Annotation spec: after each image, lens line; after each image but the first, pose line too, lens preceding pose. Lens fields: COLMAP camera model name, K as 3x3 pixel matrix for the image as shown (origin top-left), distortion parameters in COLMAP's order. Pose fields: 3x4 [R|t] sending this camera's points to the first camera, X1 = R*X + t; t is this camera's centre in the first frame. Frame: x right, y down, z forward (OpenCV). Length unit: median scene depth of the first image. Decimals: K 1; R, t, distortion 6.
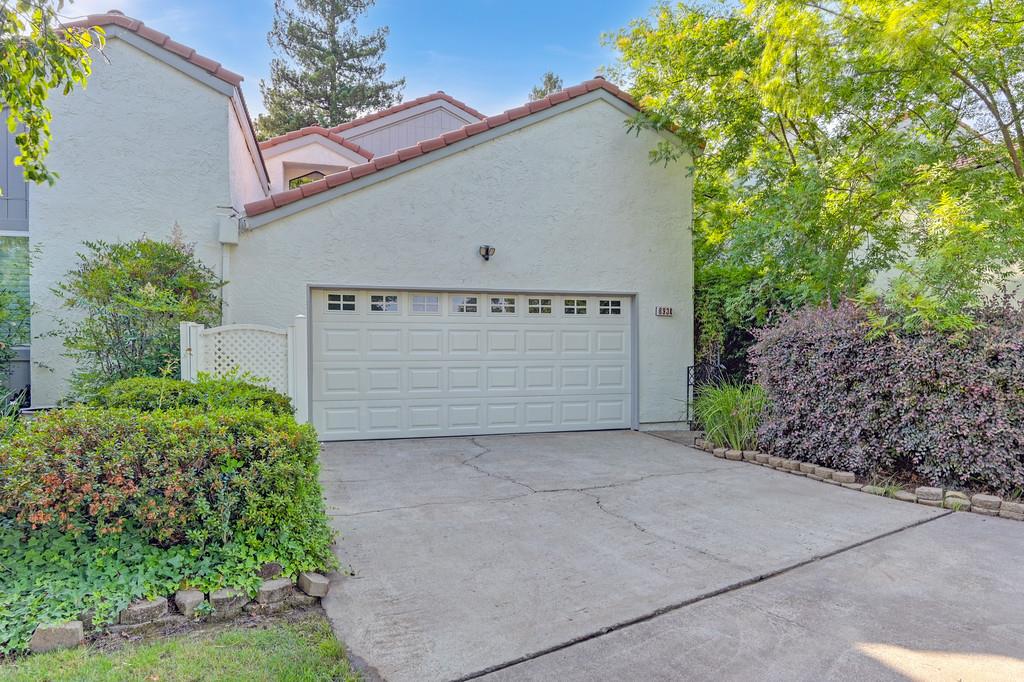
lens RADIAL K [[648.5, 0, 511.4], [0, 648.5, 343.0], [0, 0, 1]] dist [0.004523, 0.002527]
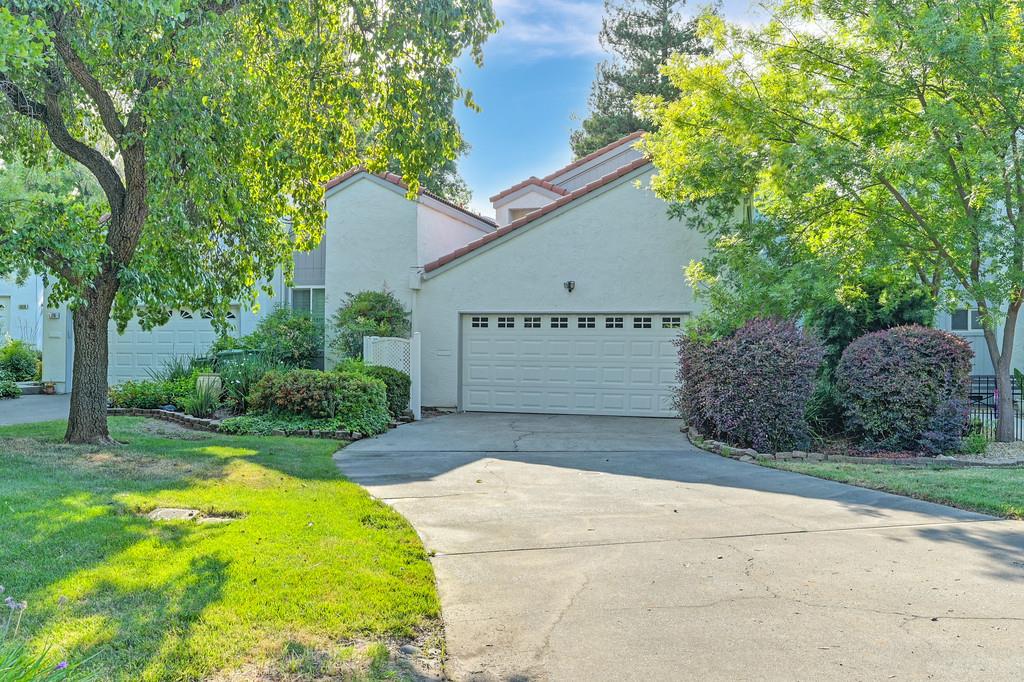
lens RADIAL K [[883.7, 0, 512.4], [0, 883.7, 341.4], [0, 0, 1]] dist [0.016370, 0.003964]
pose [[0.847087, -0.000764, -0.531454, 0.926939], [-0.009553, 0.999816, -0.016663, 0.017245], [0.531369, 0.019192, 0.846923, -0.746744]]
